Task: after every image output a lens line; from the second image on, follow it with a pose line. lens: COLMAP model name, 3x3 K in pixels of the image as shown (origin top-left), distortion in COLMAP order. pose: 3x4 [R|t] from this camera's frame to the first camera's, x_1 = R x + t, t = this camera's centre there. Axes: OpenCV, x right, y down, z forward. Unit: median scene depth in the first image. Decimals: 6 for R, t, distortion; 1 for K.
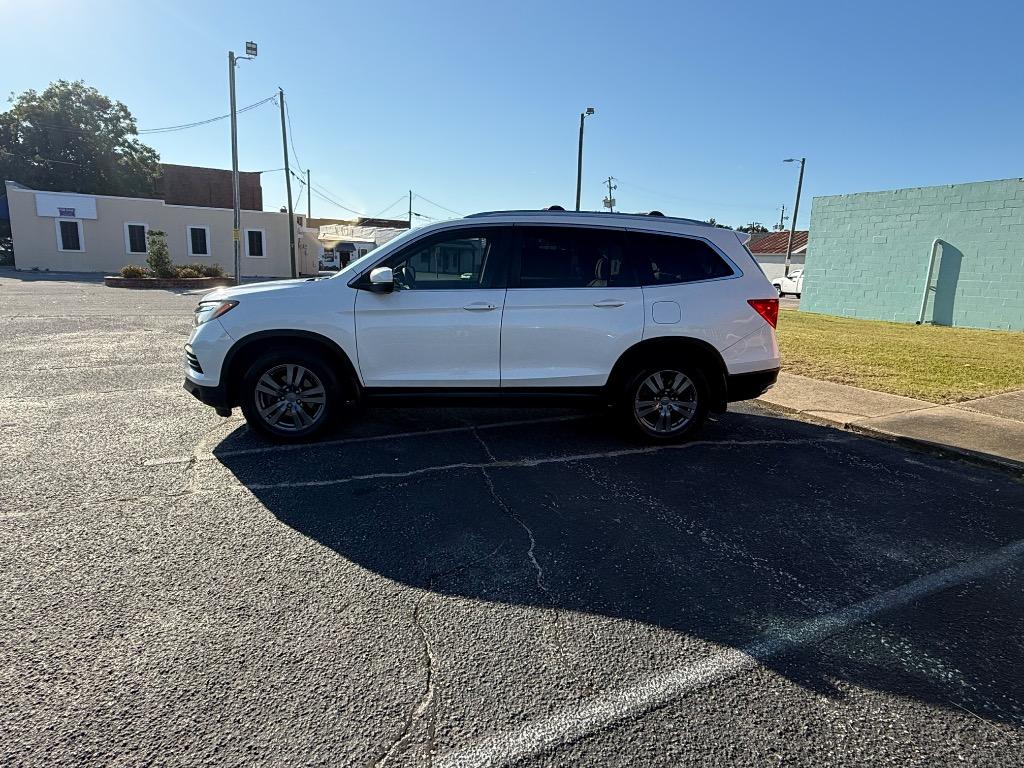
lens RADIAL K [[594.5, 0, 512.0], [0, 594.5, 384.0], [0, 0, 1]] dist [-0.001857, 0.000869]
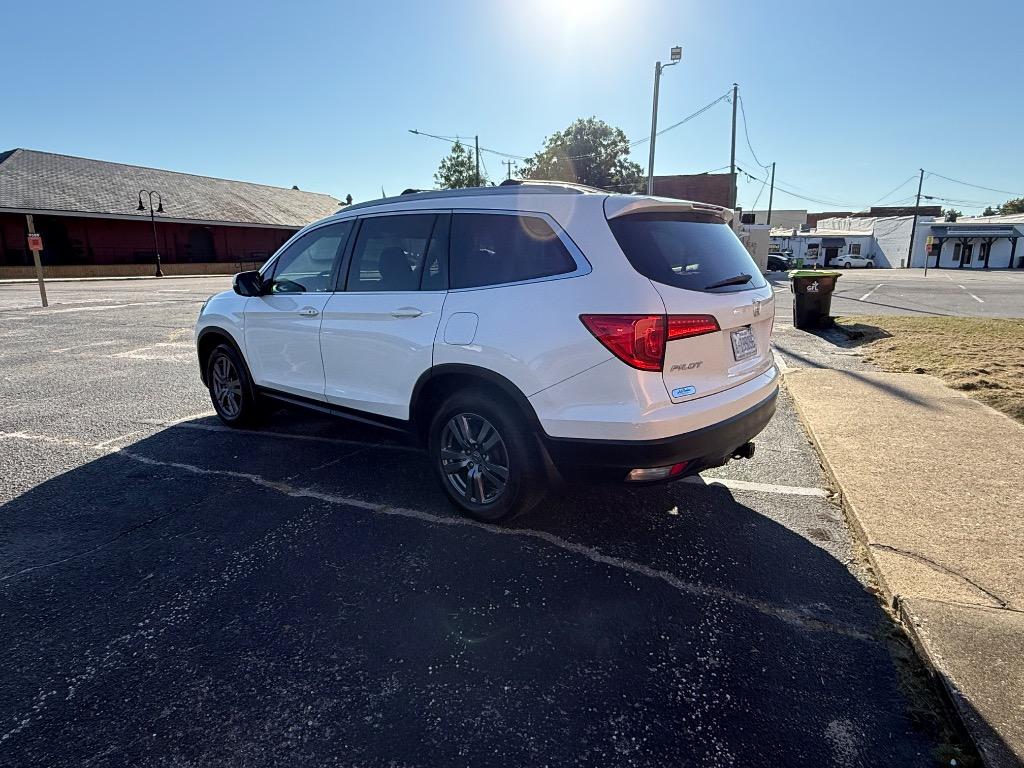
lens RADIAL K [[594.5, 0, 512.0], [0, 594.5, 384.0], [0, 0, 1]] dist [-0.001857, 0.000869]
pose [[0.692543, 0.115347, -0.712095, 0.091767], [-0.114891, 0.992170, 0.048978, -0.011236], [0.712169, 0.047894, 0.700373, 0.065541]]
